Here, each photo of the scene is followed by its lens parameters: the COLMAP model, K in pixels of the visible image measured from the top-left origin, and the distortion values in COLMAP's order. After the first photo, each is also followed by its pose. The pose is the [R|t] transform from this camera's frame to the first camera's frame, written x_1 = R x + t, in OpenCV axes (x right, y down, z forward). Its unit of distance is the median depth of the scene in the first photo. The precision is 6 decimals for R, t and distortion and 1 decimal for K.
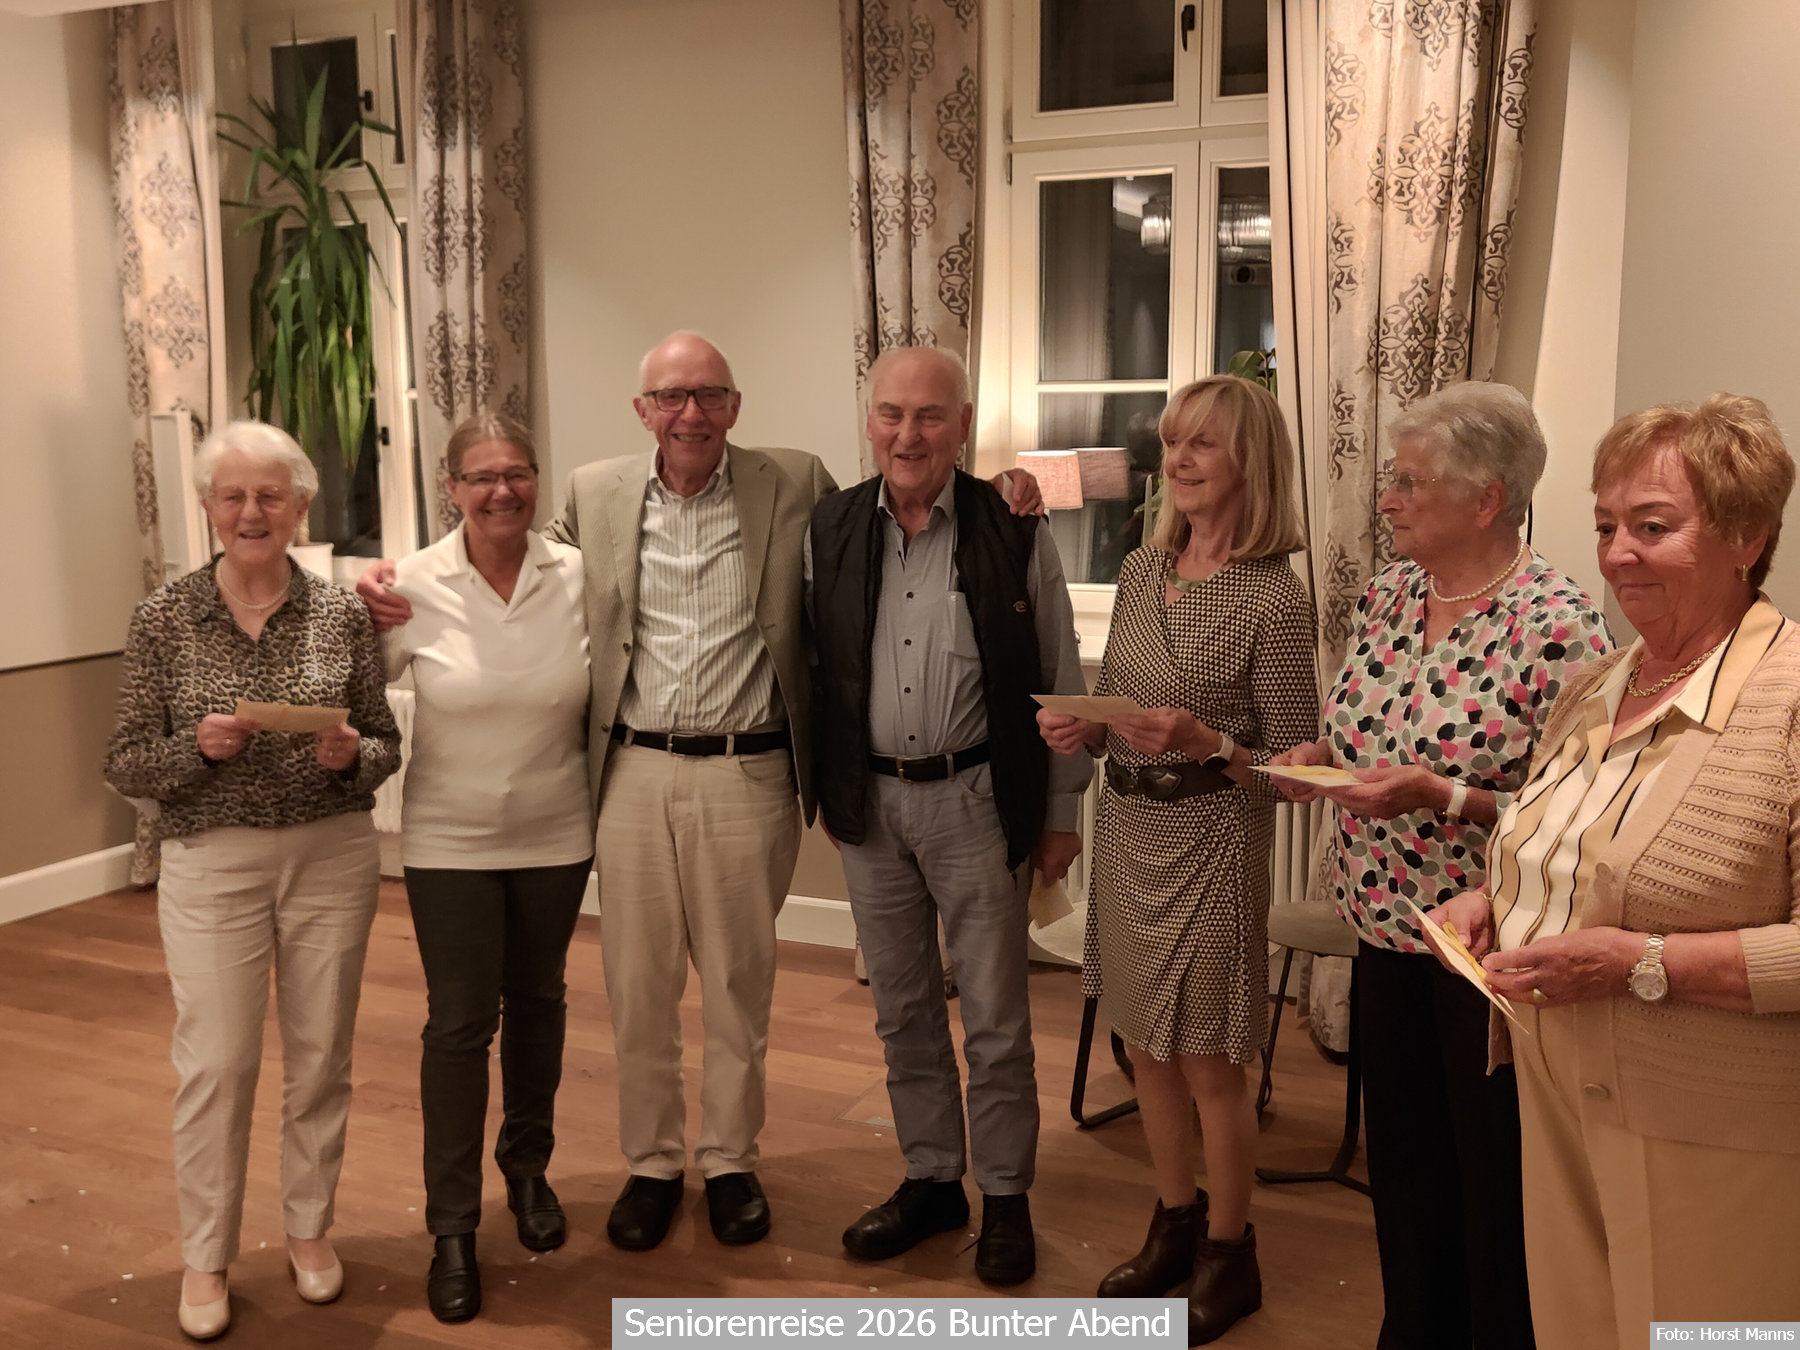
lens RADIAL K [[1798.1, 0, 900.8], [0, 1798.1, 672.1], [0, 0, 1]] dist [0.035400, 0.000000]
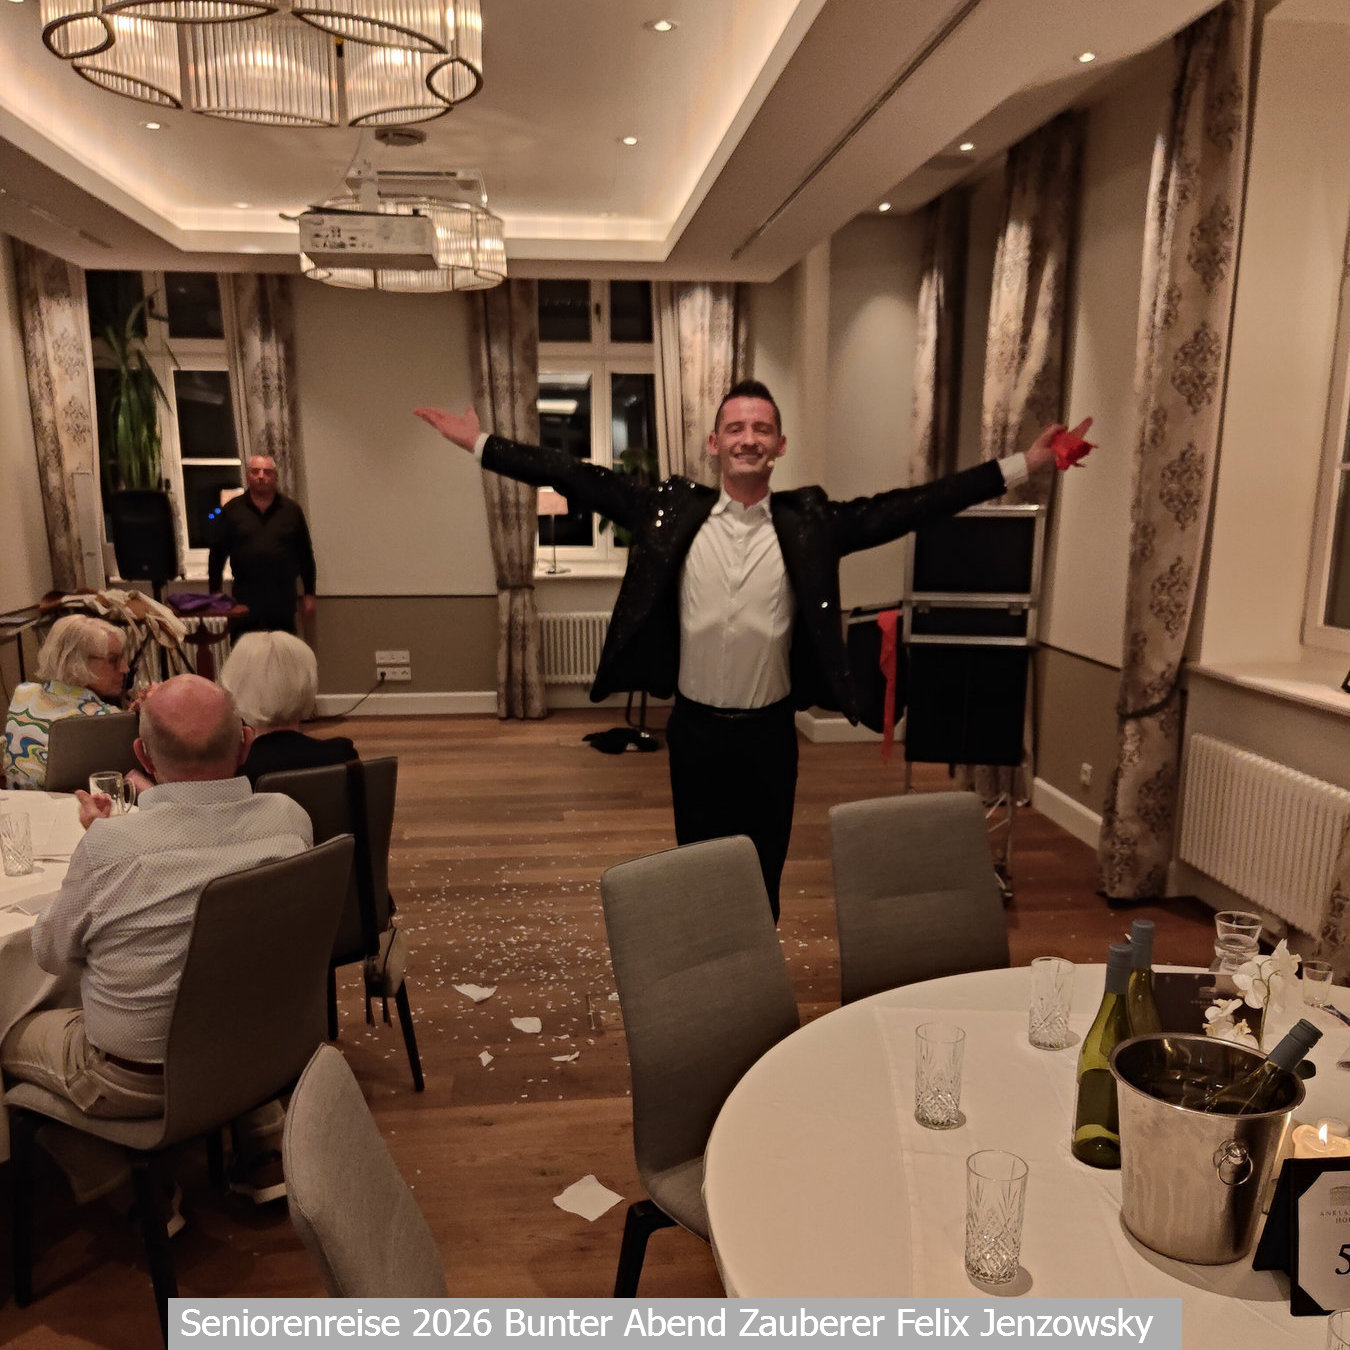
lens RADIAL K [[1283.3, 0, 682.0], [0, 1283.3, 769.4], [0, 0, 1]] dist [0.035282, 0.000000]
pose [[0.853634, -0.115476, 0.507911, -0.736669], [0.070995, 0.991810, 0.106174, 0.083369], [-0.516012, -0.054574, 0.854841, -0.615377]]
